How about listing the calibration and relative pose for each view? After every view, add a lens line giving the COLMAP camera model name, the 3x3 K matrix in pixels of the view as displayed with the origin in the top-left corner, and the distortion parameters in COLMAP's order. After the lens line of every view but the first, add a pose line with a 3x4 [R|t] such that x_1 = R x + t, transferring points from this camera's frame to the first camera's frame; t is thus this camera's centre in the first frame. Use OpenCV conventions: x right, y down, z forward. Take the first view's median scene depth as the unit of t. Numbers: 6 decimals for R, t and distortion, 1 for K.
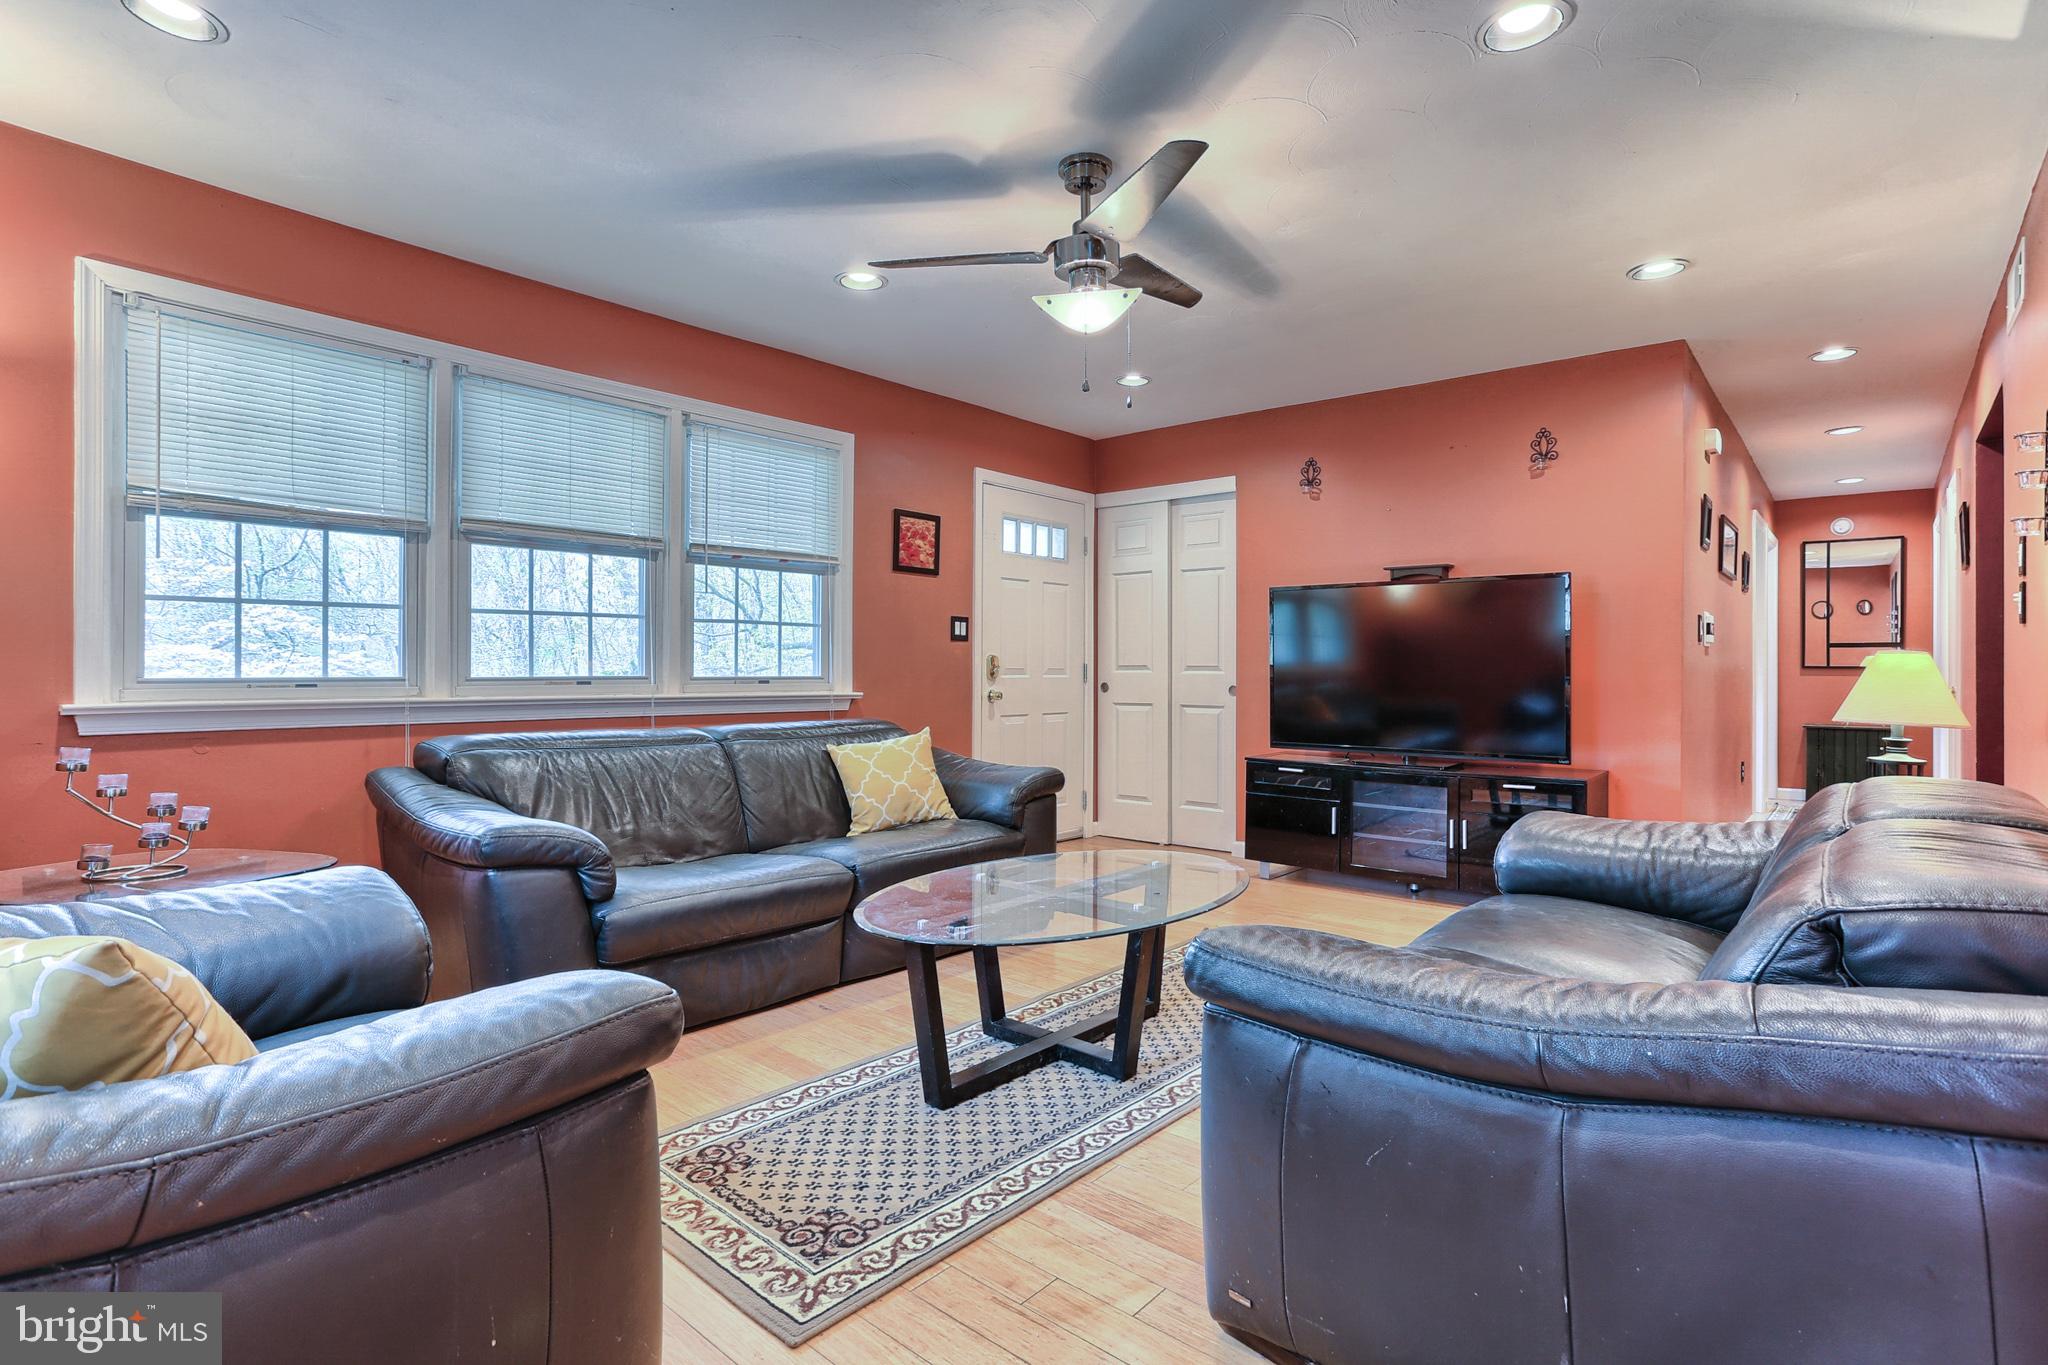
lens RADIAL K [[980.6, 0, 1024.3], [0, 980.6, 682.4], [0, 0, 1]] dist [-0.022824, 0.001605]
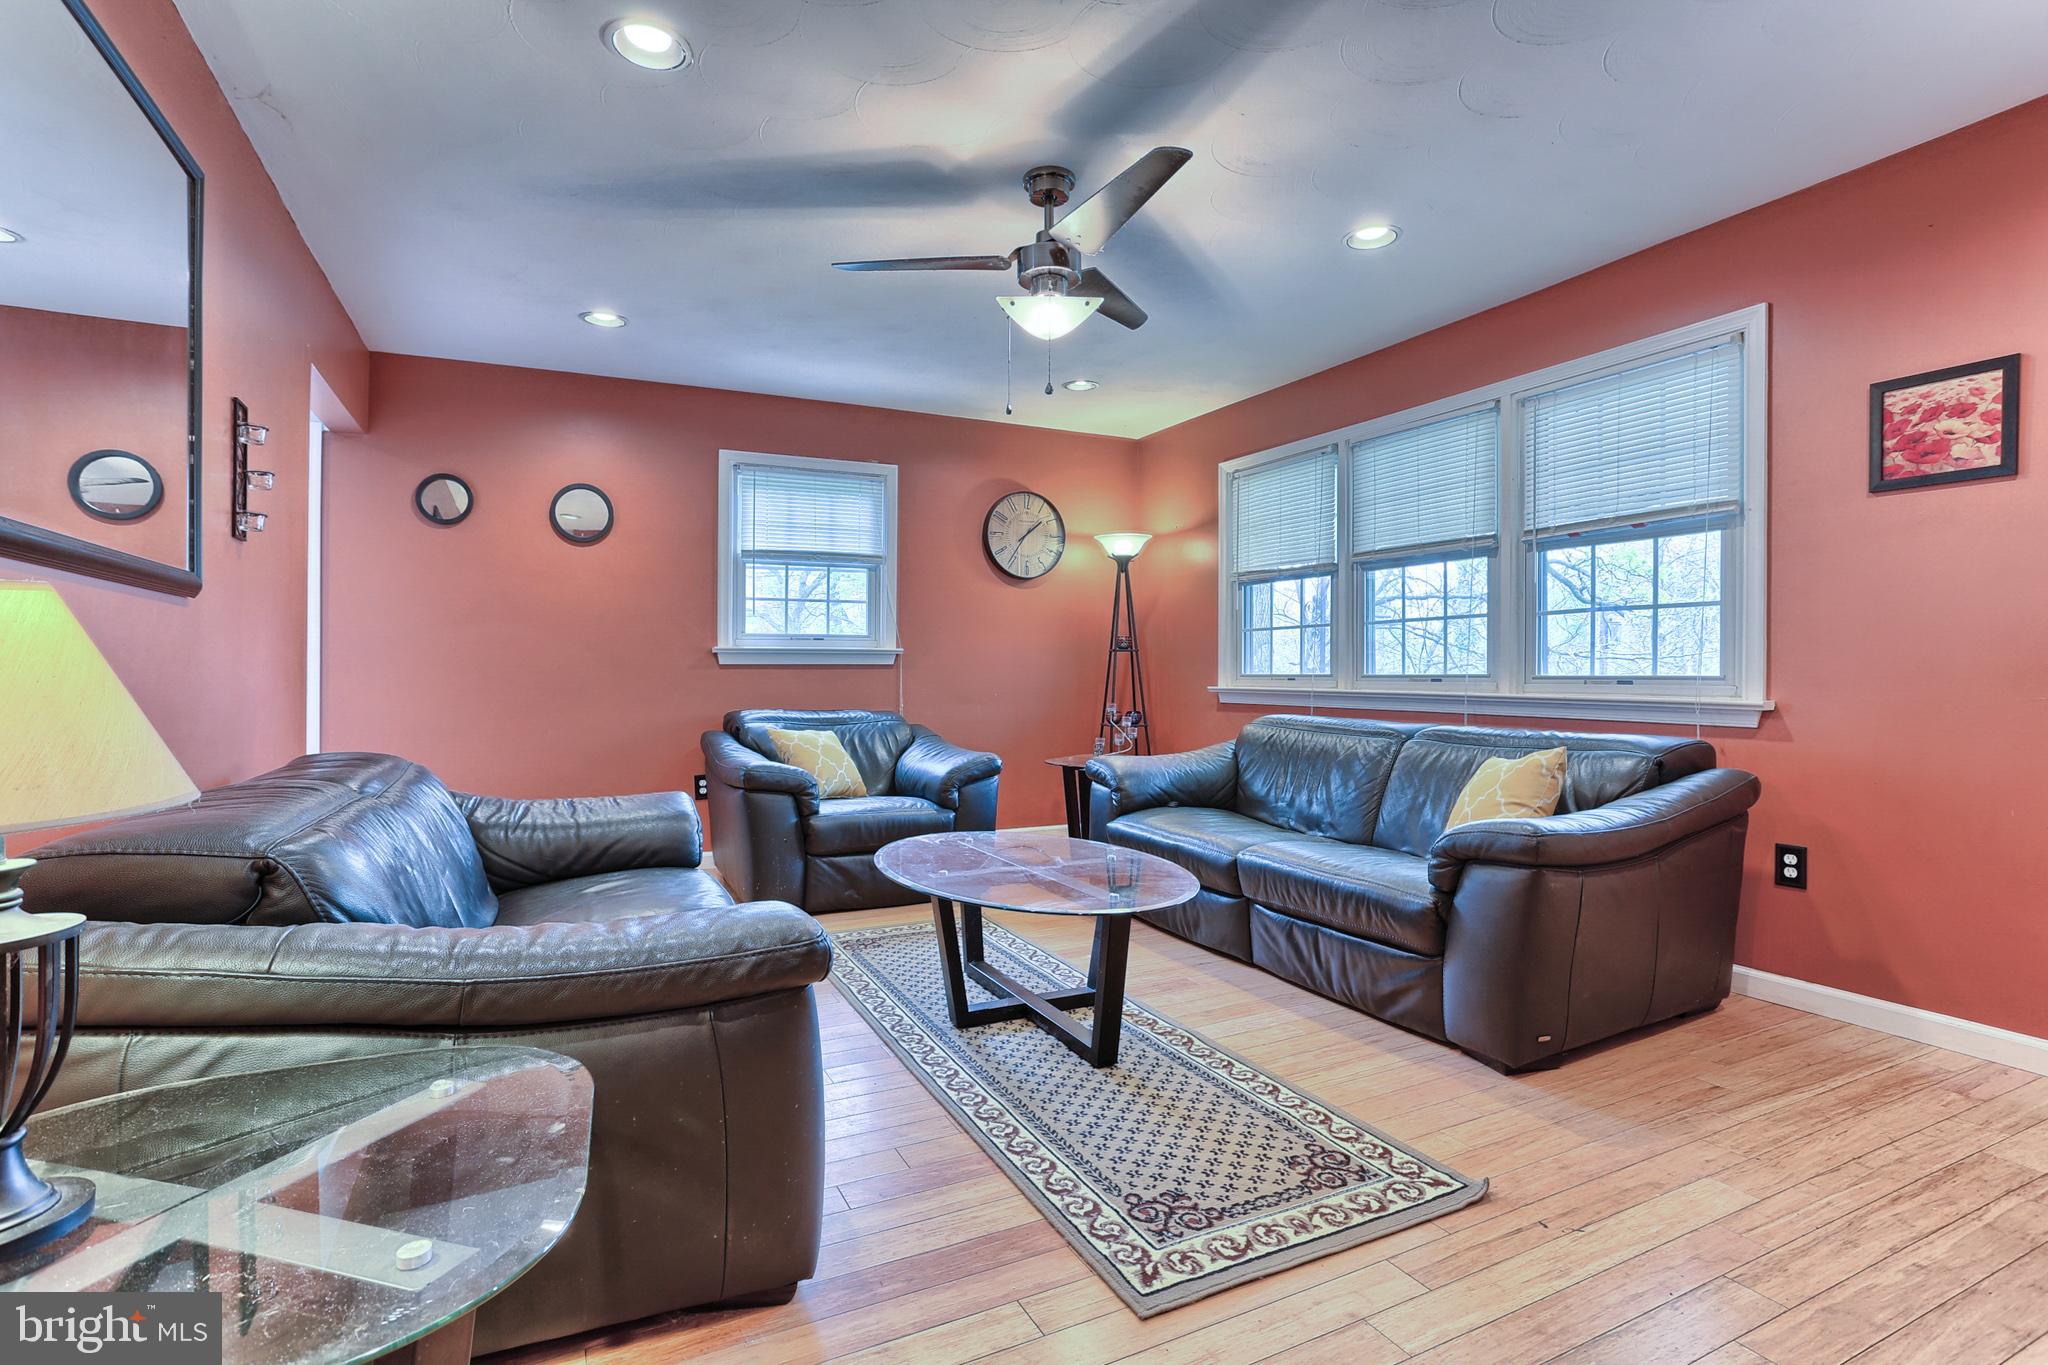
lens RADIAL K [[980.6, 0, 1034.5], [0, 980.6, 665.8], [0, 0, 1]] dist [-0.022824, 0.001605]
pose [[-0.362890, -0.001285, -0.931831, 0.710479], [-0.004649, 0.999989, 0.000432, -0.013014], [0.931820, 0.004489, -0.362892, 0.930008]]
